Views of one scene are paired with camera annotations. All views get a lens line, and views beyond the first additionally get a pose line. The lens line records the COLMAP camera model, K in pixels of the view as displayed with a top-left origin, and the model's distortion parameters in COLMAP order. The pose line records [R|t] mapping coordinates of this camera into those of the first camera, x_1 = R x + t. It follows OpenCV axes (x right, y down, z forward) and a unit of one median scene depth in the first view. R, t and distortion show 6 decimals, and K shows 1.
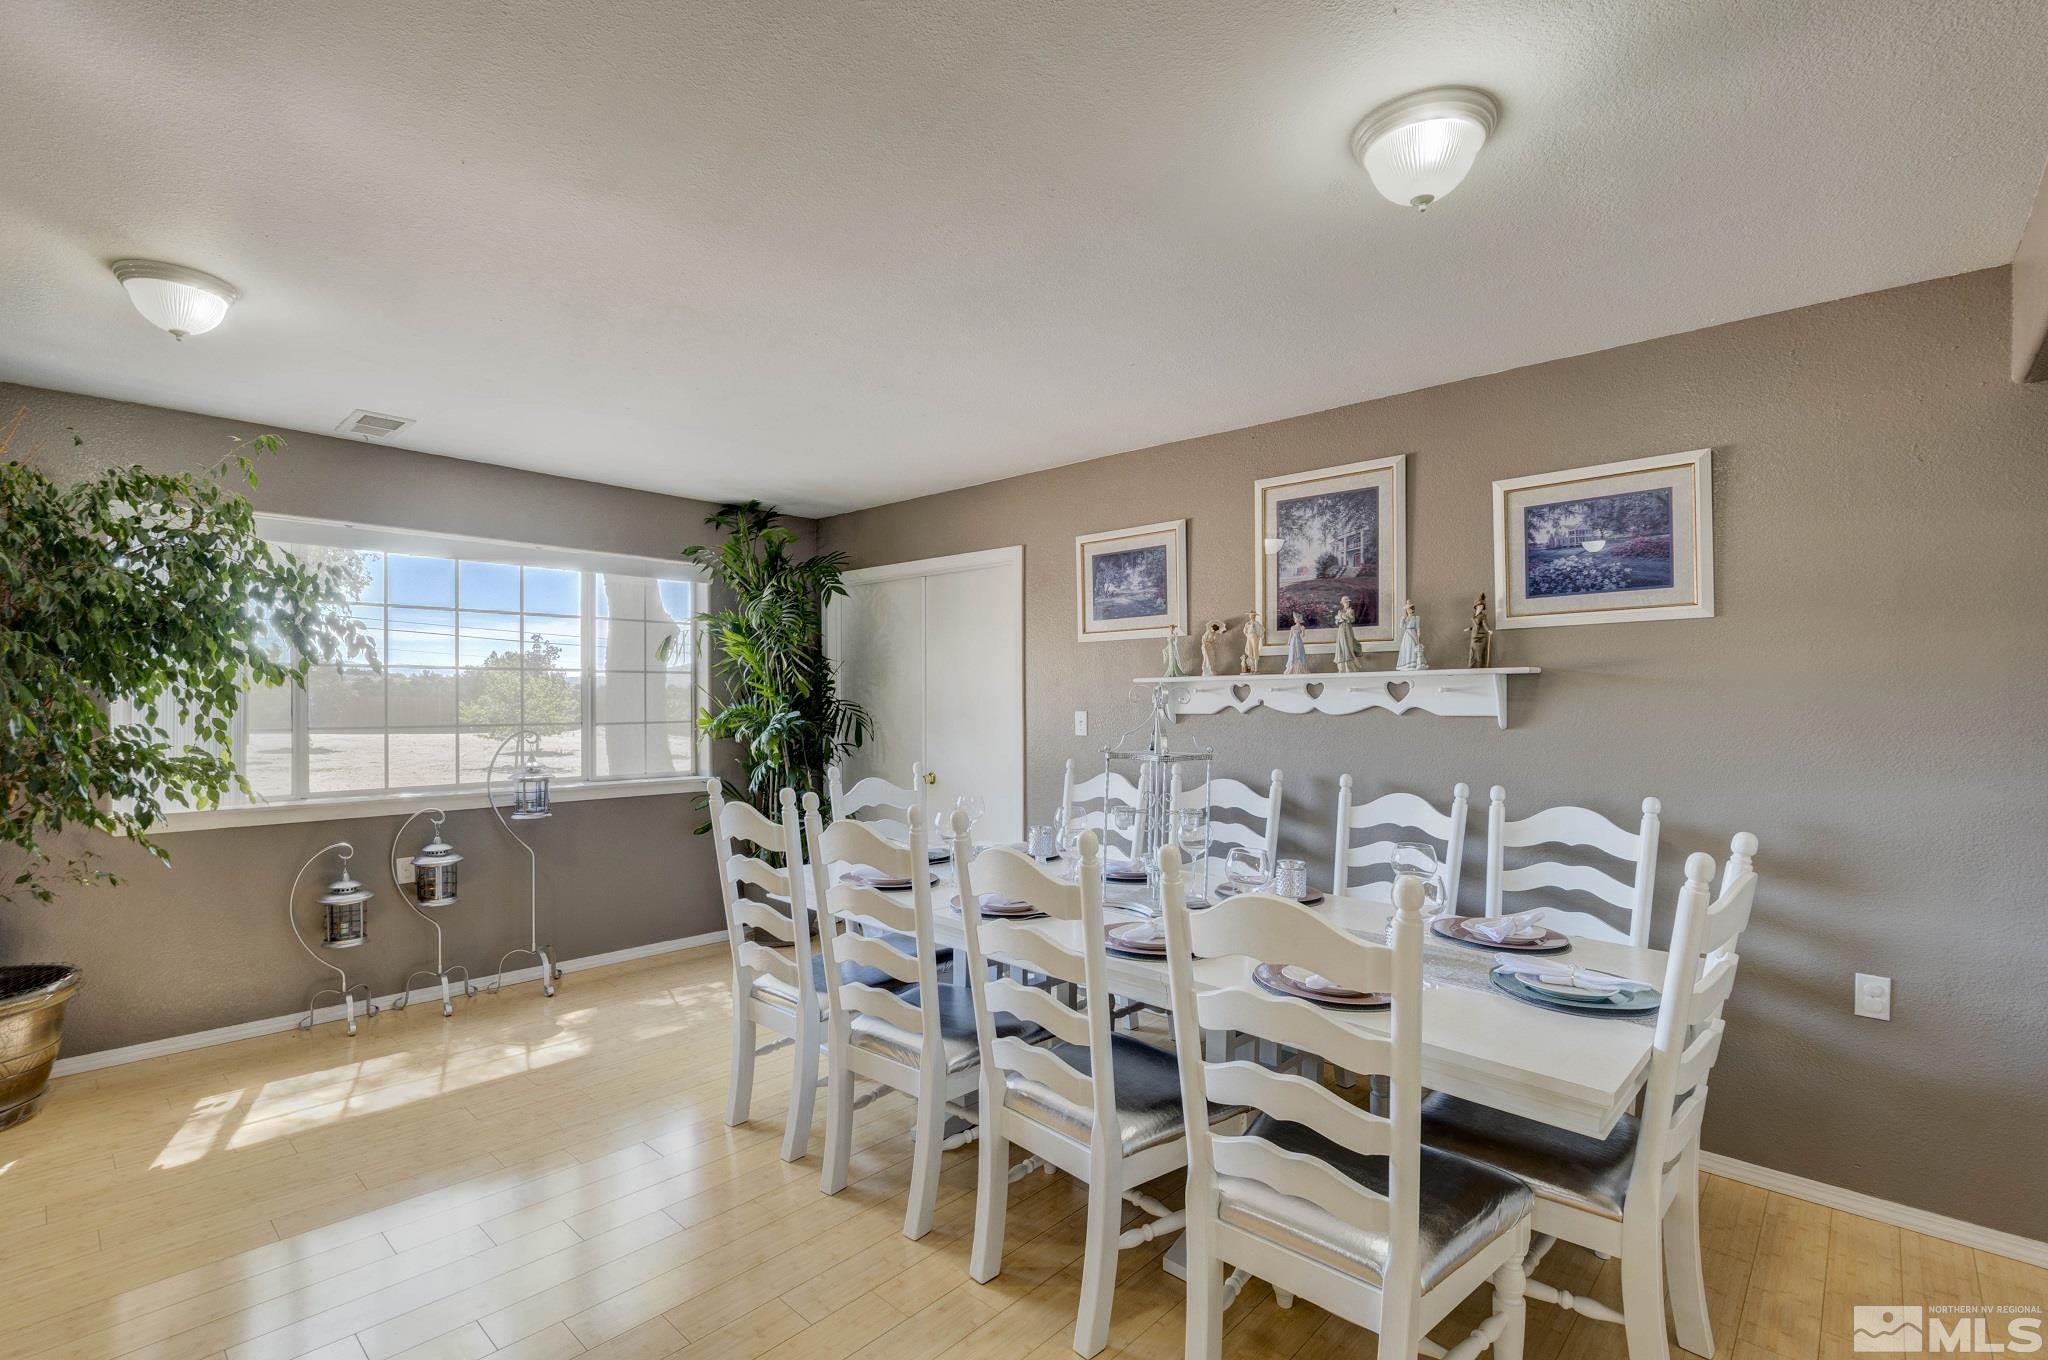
lens RADIAL K [[951.4, 0, 1022.4], [0, 951.4, 697.2], [0, 0, 1]] dist [-0.001269, -0.000859]
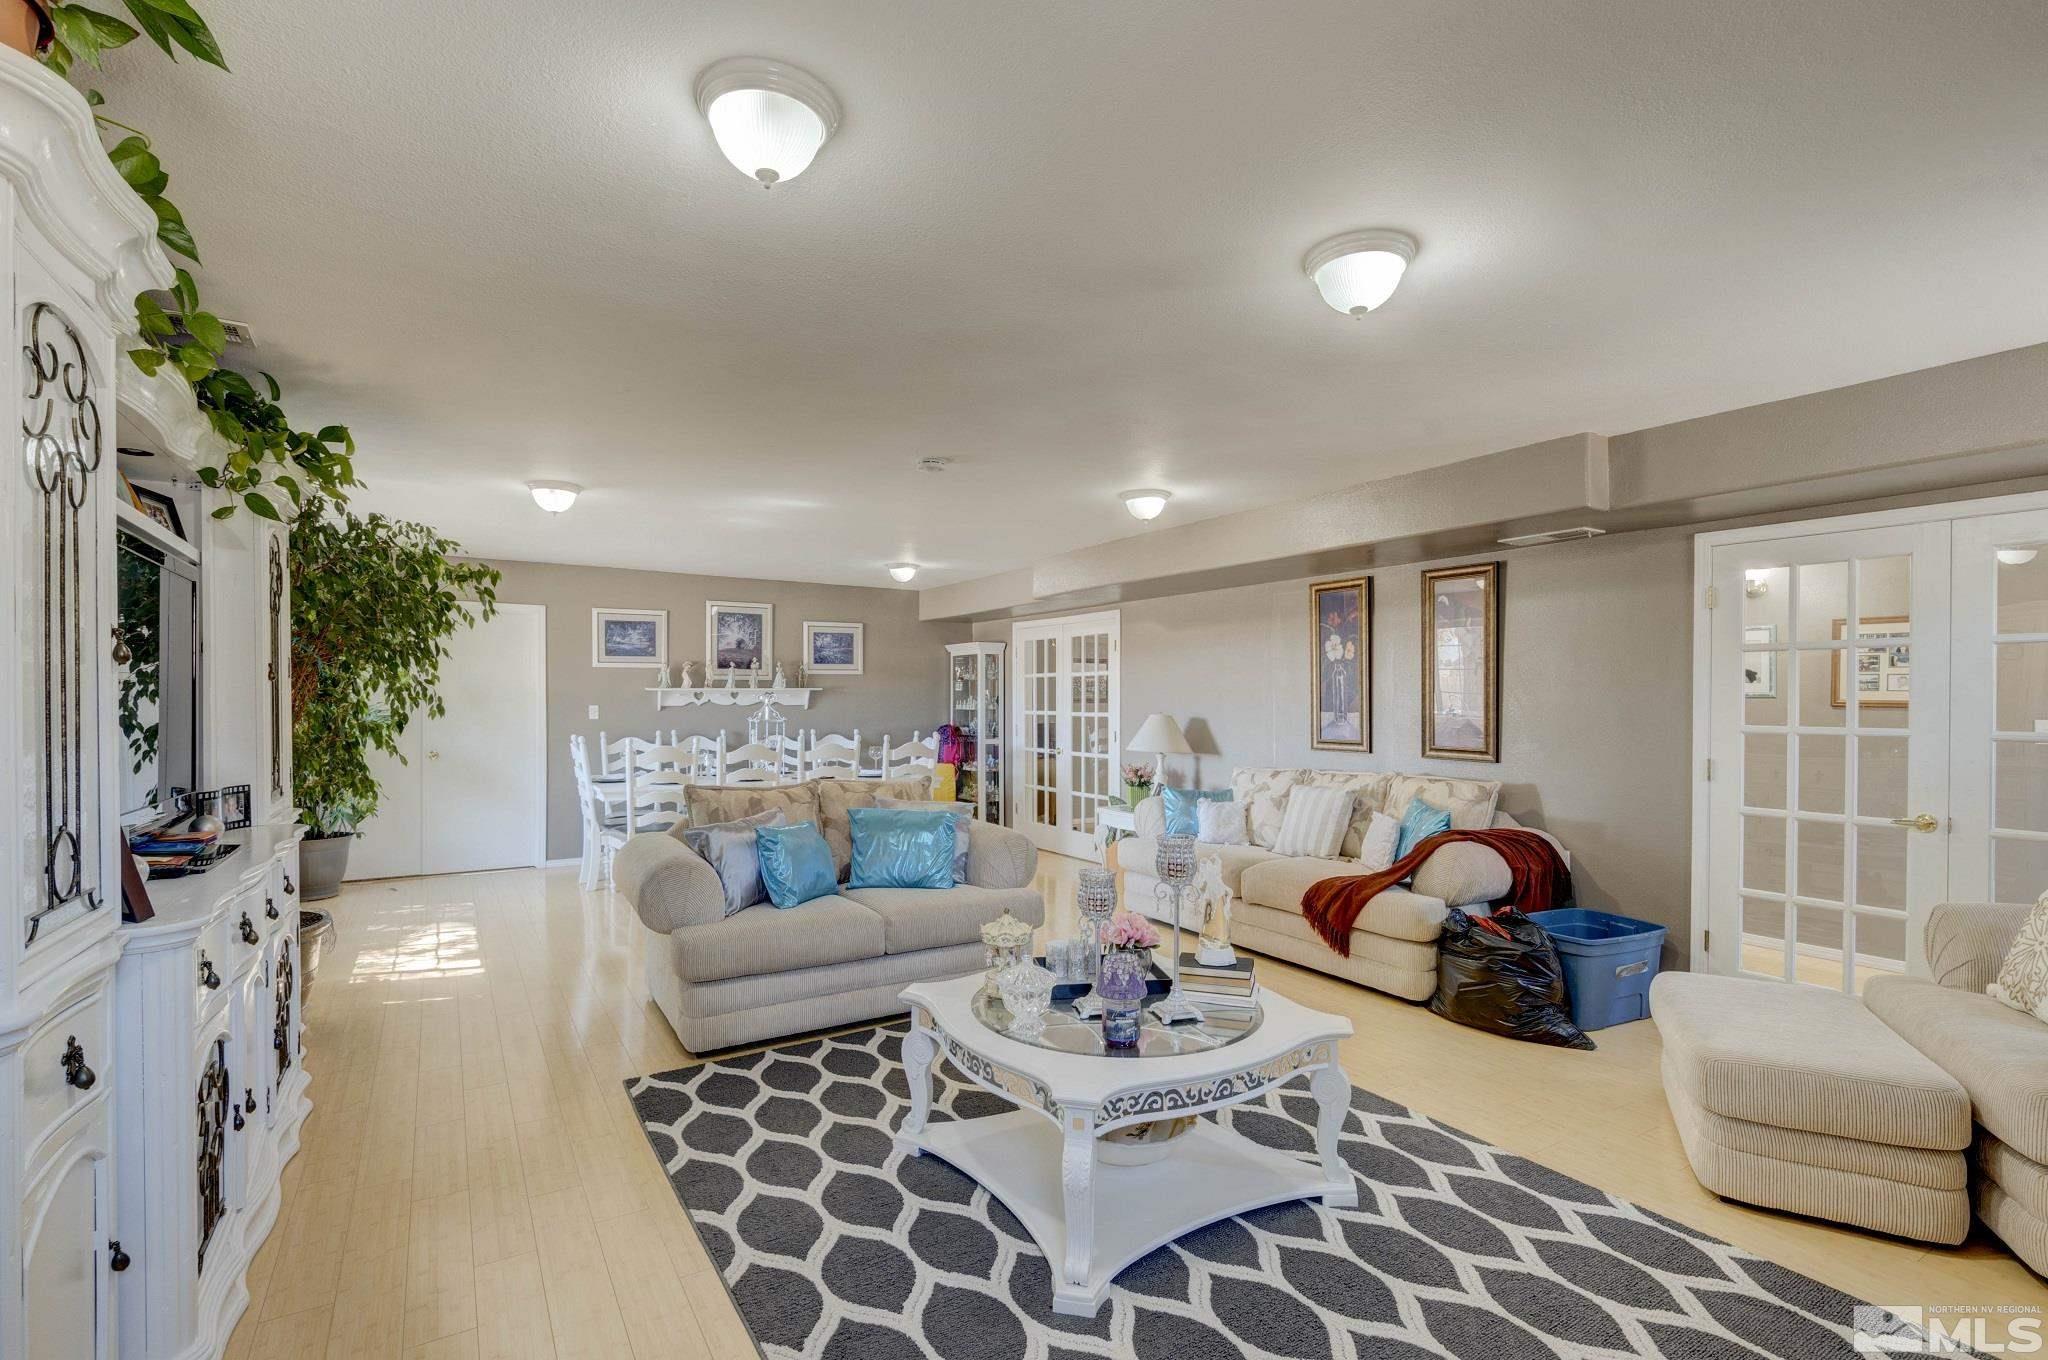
lens RADIAL K [[951.4, 0, 1029.4], [0, 951.4, 693.4], [0, 0, 1]] dist [-0.001269, -0.000859]
pose [[0.253558, 0.004416, 0.967310, -1.808724], [-0.006493, 0.999975, -0.002864, -0.009346], [-0.967298, -0.005555, 0.253580, -0.312869]]
